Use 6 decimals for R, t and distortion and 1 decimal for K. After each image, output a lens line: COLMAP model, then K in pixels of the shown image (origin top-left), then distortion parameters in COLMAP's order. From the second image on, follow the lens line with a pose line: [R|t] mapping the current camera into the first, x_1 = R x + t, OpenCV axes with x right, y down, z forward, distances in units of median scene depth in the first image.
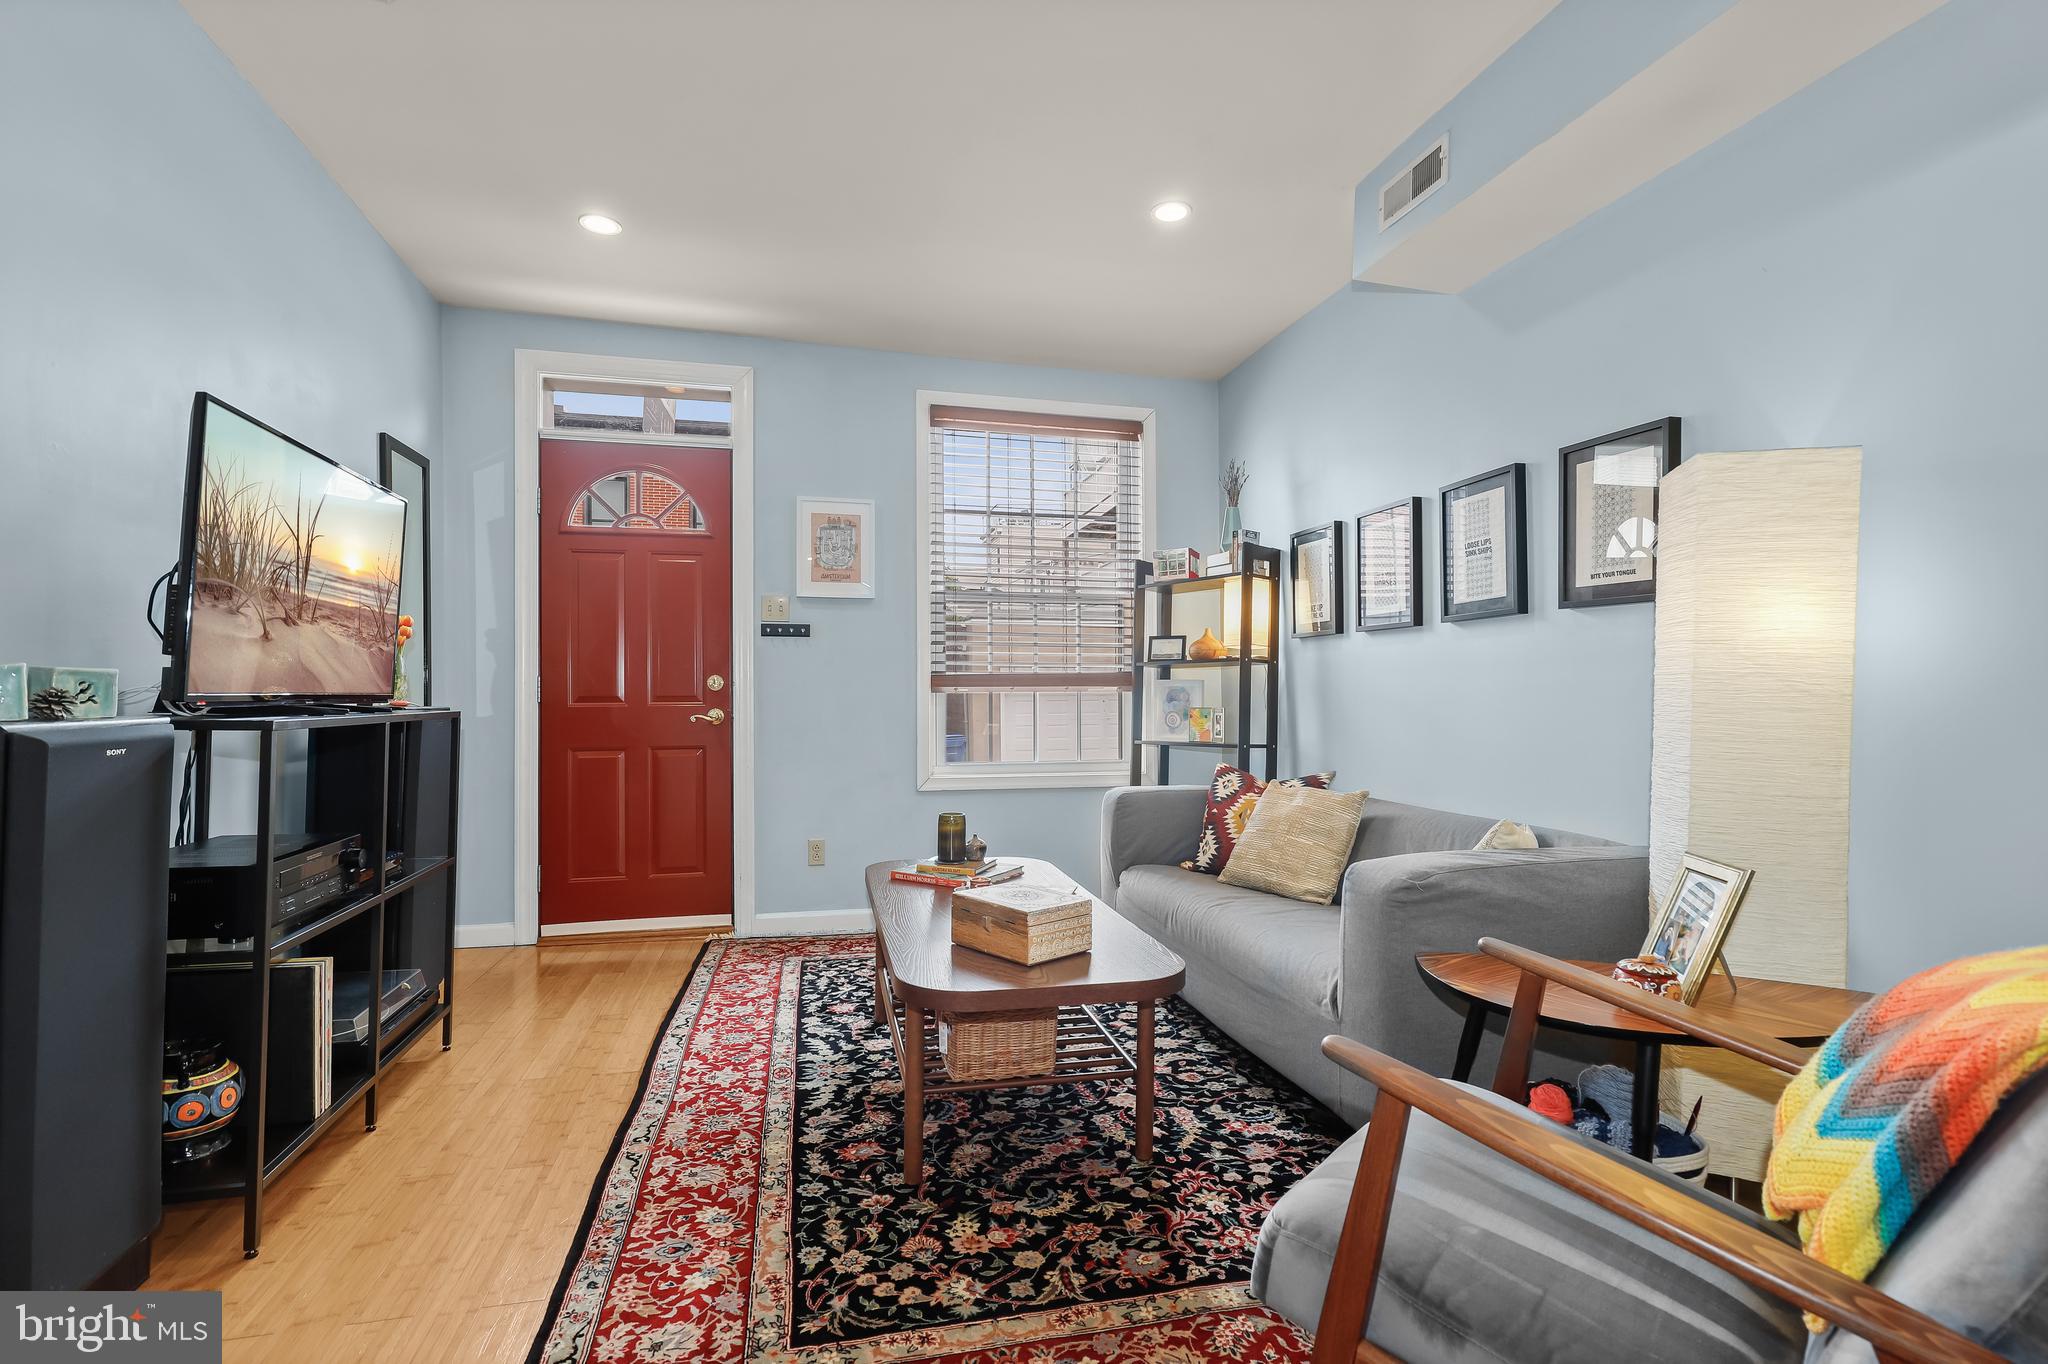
lens RADIAL K [[930.5, 0, 1029.7], [0, 930.5, 691.4], [0, 0, 1]] dist [0.001523, -0.000491]
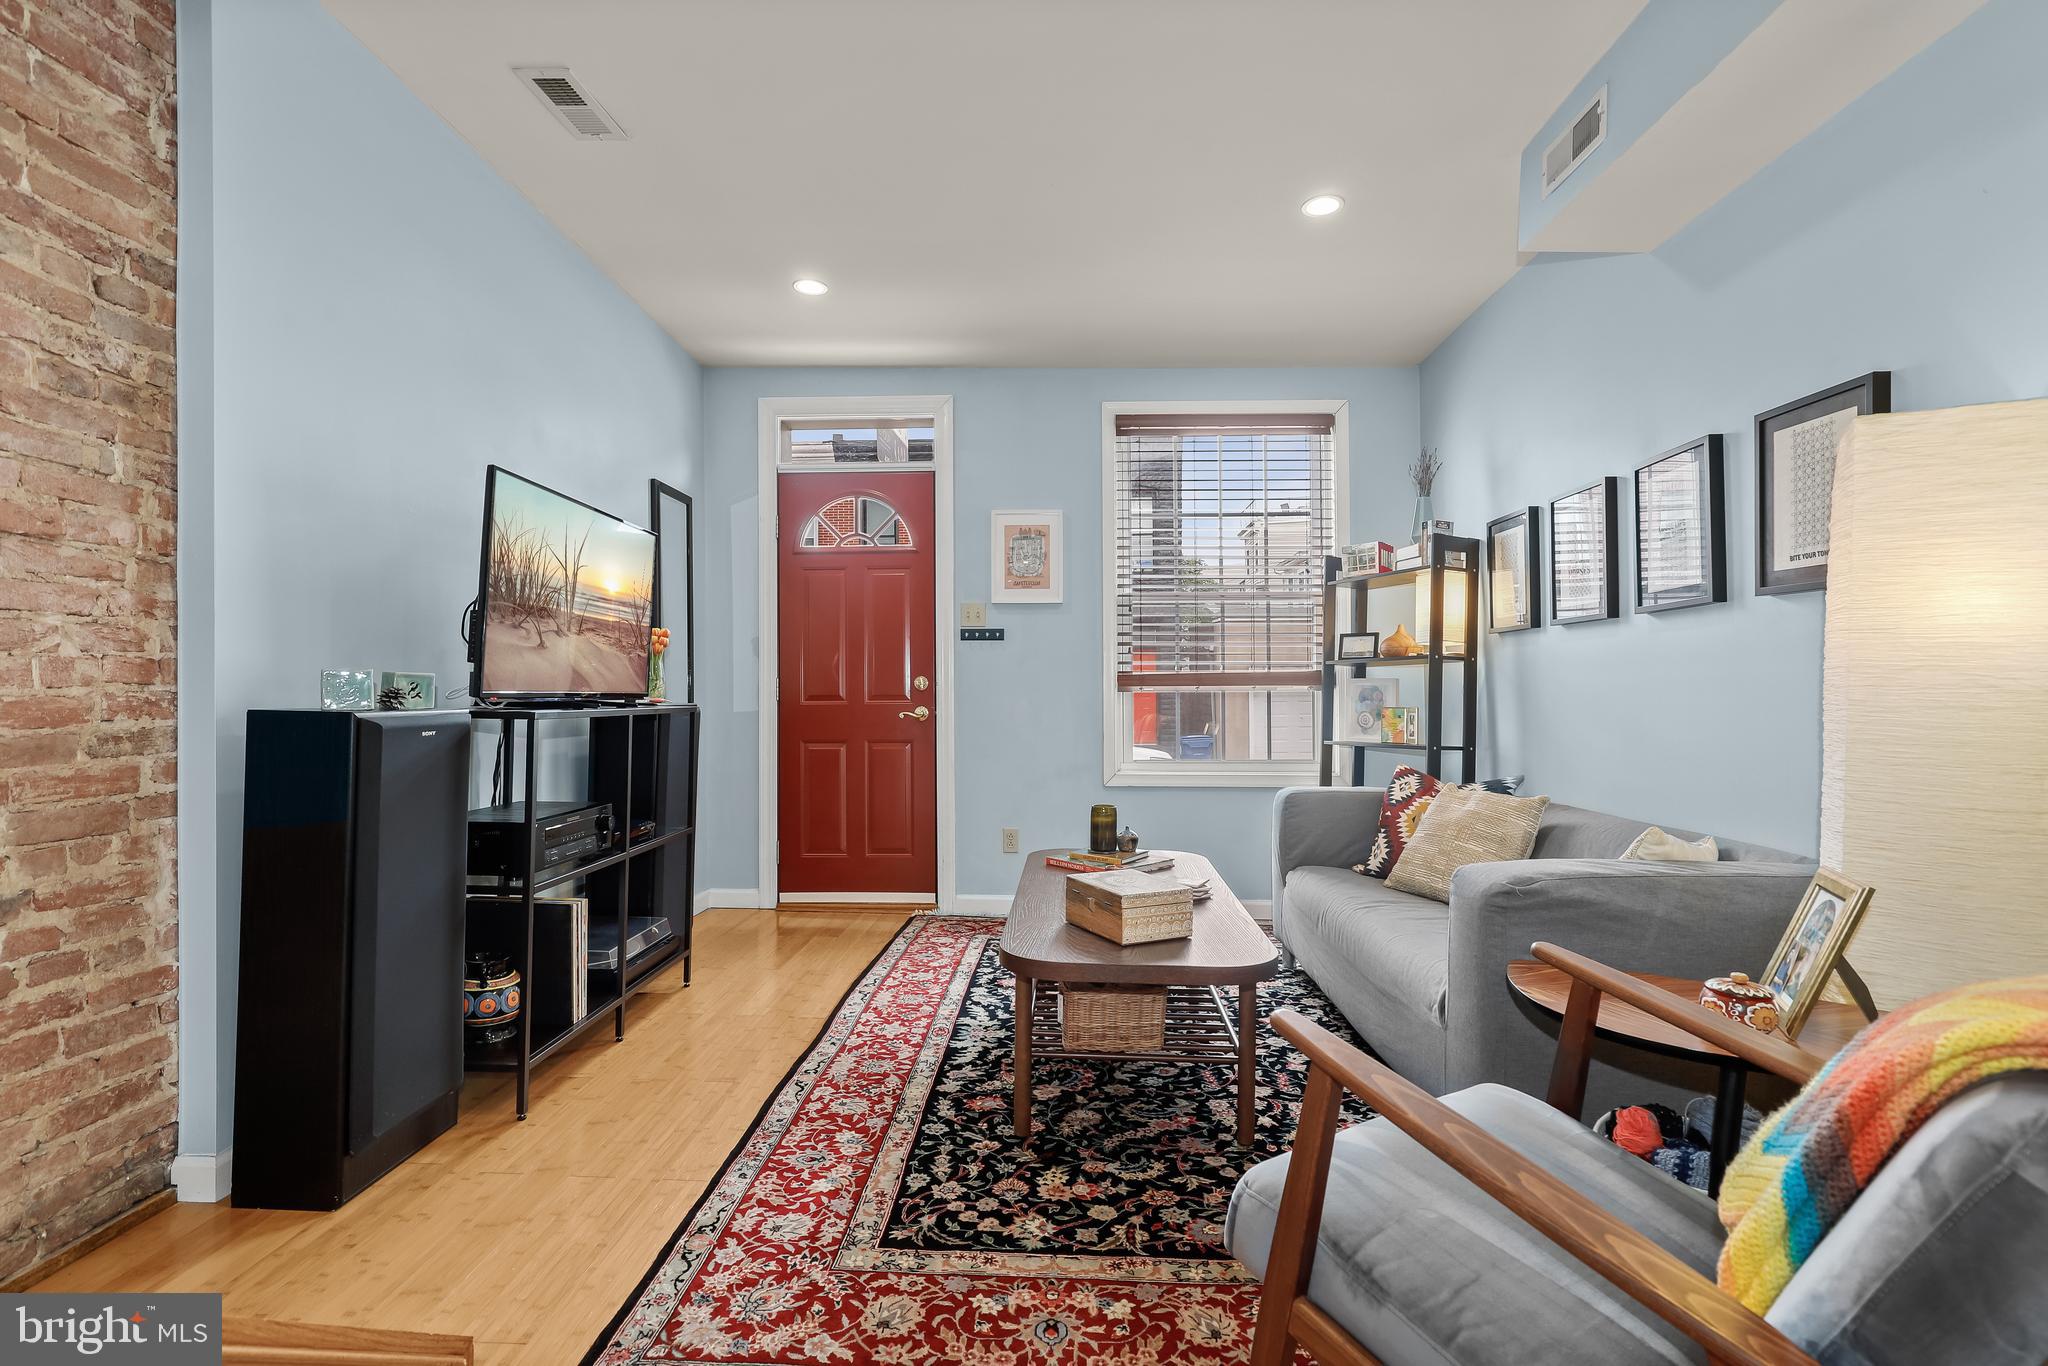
lens RADIAL K [[930.5, 0, 1029.7], [0, 930.5, 692.4], [0, 0, 1]] dist [0.001523, -0.000491]
pose [[0.961193, -0.000577, -0.275876, 0.179056], [0.000558, 1.000000, -0.000148, 0.003840], [0.275876, -0.000012, 0.961193, -0.053841]]
